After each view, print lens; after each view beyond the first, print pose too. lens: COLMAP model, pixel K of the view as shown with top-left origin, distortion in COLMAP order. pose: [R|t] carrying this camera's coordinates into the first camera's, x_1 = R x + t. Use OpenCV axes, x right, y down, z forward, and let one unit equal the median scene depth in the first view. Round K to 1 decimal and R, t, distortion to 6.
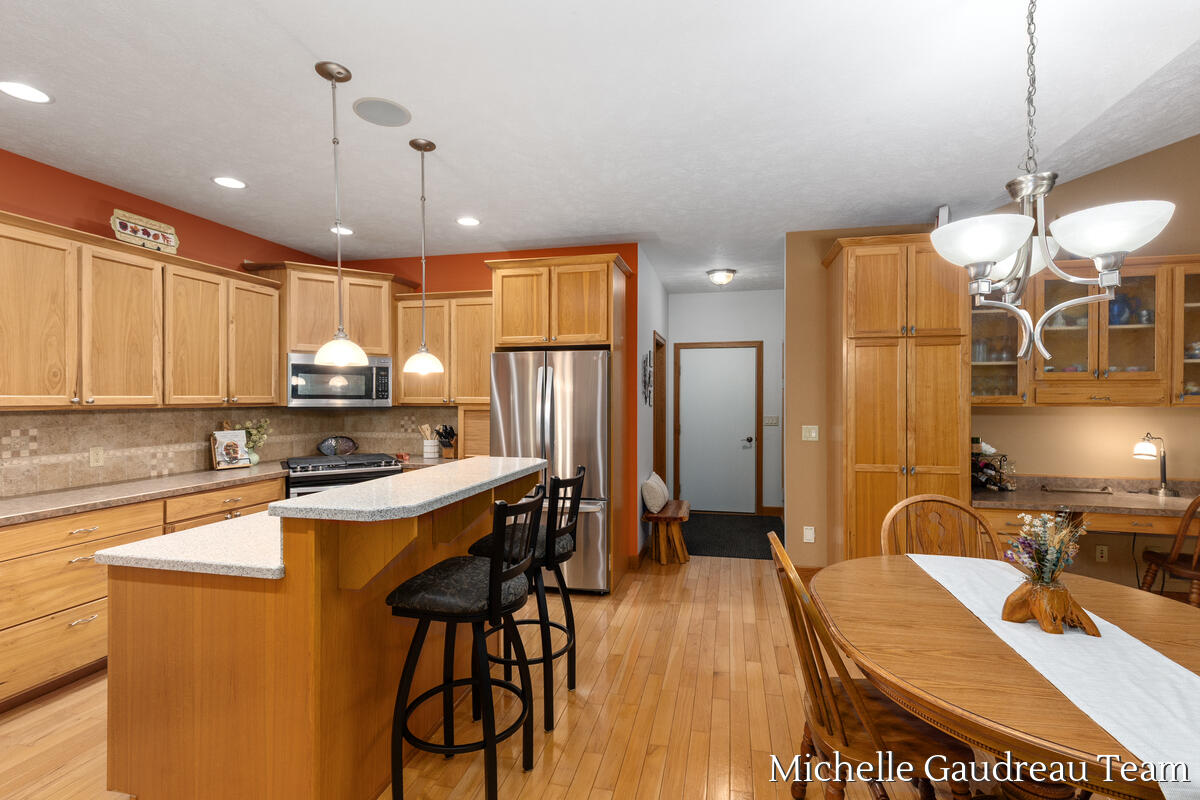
lens RADIAL K [[546.0, 0, 593.1], [0, 546.0, 399.9], [0, 0, 1]] dist [0.005445, 0.000190]
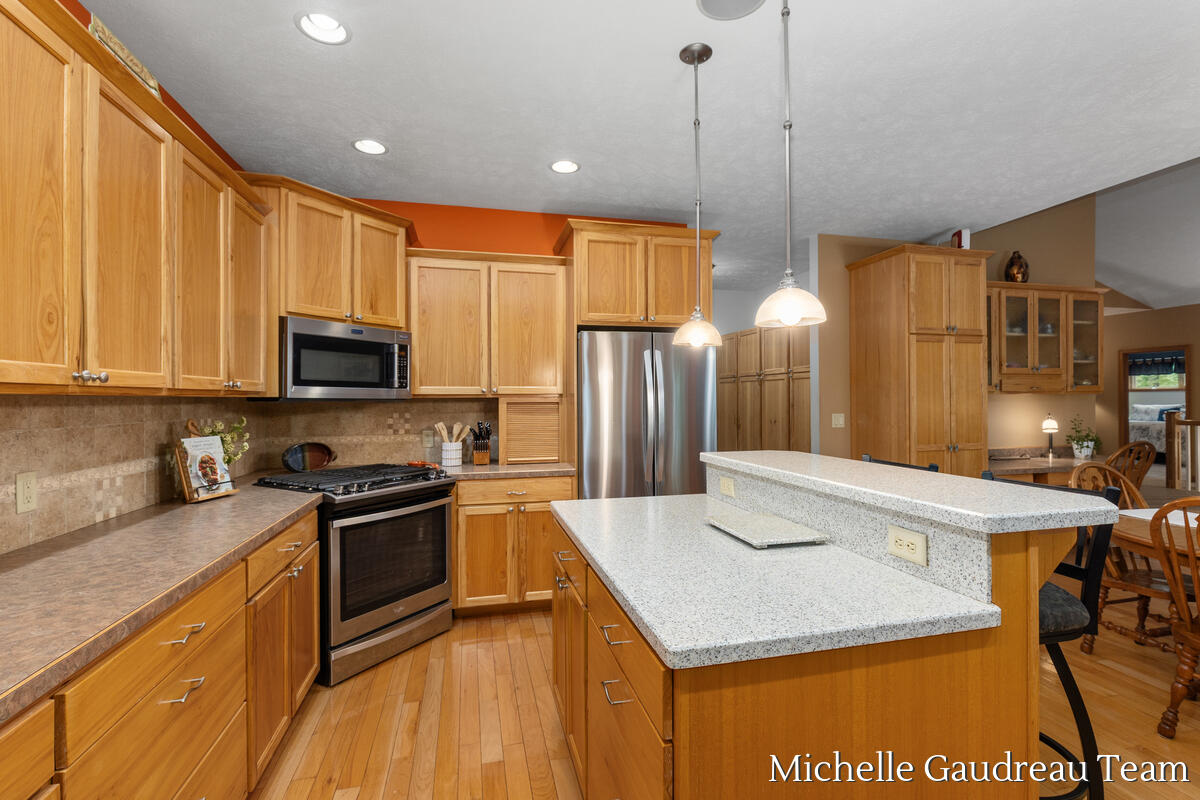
lens RADIAL K [[546.0, 0, 598.2], [0, 546.0, 400.2], [0, 0, 1]] dist [0.005445, 0.000190]
pose [[0.888892, -0.005202, 0.458087, -0.566660], [0.006476, 0.999978, -0.001210, 0.019951], [-0.458071, 0.004042, 0.888907, 0.267664]]
